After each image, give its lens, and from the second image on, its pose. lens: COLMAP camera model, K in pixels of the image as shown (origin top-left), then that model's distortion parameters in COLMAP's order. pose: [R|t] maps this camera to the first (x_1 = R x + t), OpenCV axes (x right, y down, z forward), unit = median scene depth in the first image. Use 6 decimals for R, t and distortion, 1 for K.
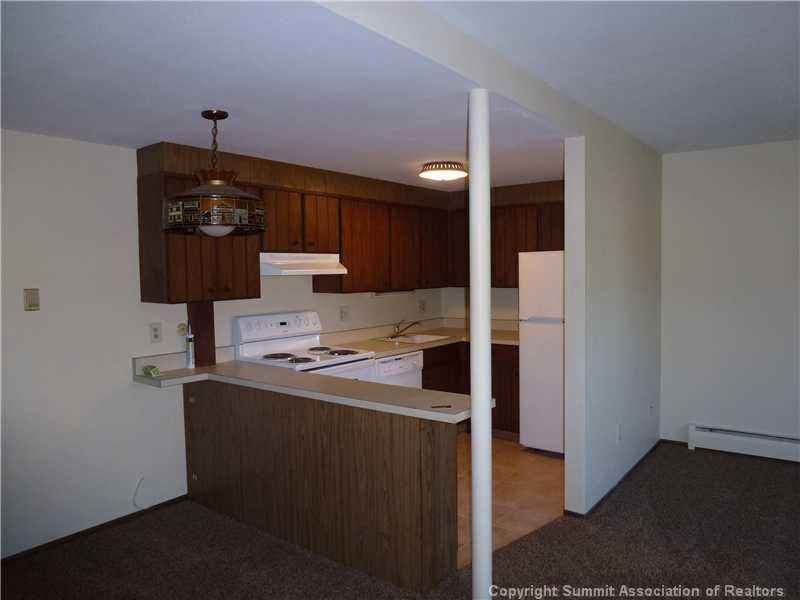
lens RADIAL K [[579.7, 0, 400.0], [0, 579.7, 300.0], [0, 0, 1]] dist [-0.041542, 0.007631]
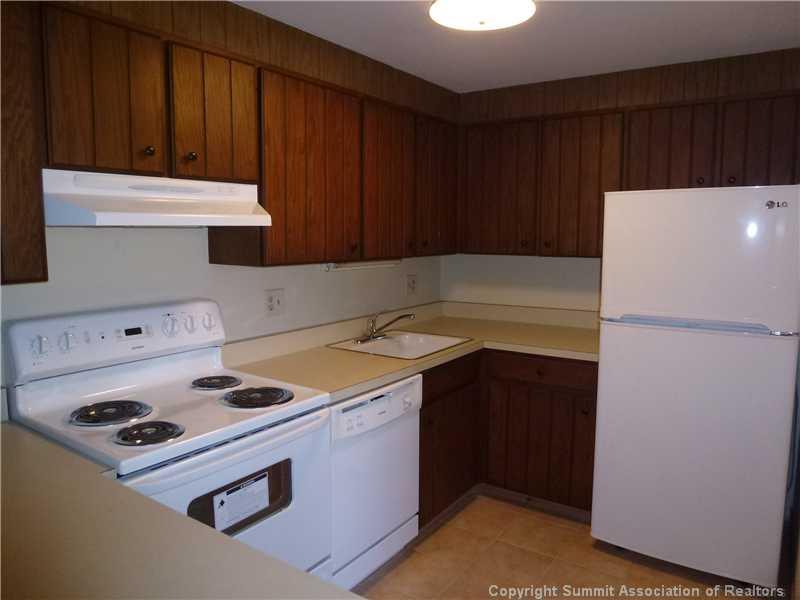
lens RADIAL K [[579.7, 0, 400.0], [0, 579.7, 300.0], [0, 0, 1]] dist [-0.041542, 0.007631]
pose [[0.998224, 0.008127, 0.059018, -0.014517], [-0.012018, 0.997755, 0.065883, -0.017729], [-0.058350, -0.066475, 0.996080, 0.531910]]
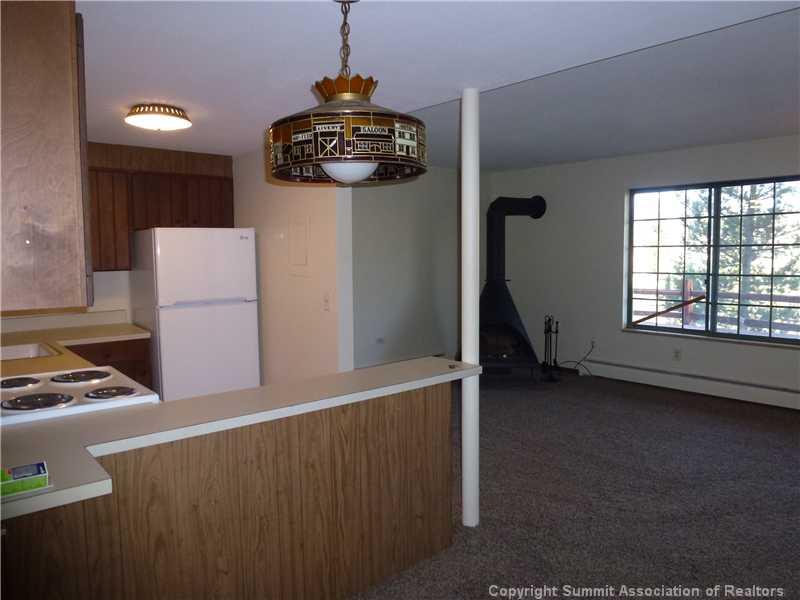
lens RADIAL K [[579.7, 0, 400.0], [0, 579.7, 300.0], [0, 0, 1]] dist [-0.041542, 0.007631]
pose [[0.245007, -0.067613, 0.967161, -0.590290], [0.048294, 0.997178, 0.057477, -0.007026], [-0.968318, 0.032626, 0.247580, 0.489198]]
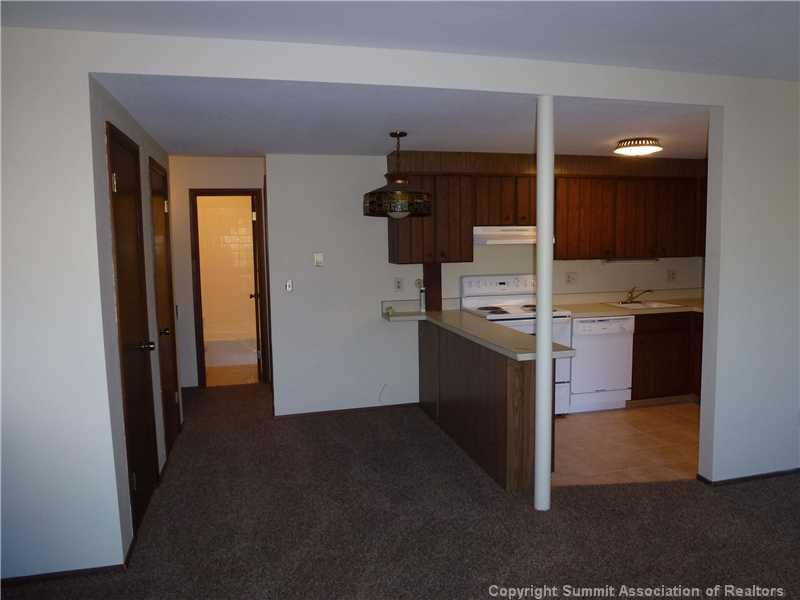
lens RADIAL K [[579.7, 0, 400.0], [0, 579.7, 300.0], [0, 0, 1]] dist [-0.041542, 0.007631]
pose [[0.785333, 0.062841, -0.615876, 0.390949], [-0.026985, 0.997364, 0.067356, -0.001119], [0.618485, -0.036277, 0.784959, -0.101883]]
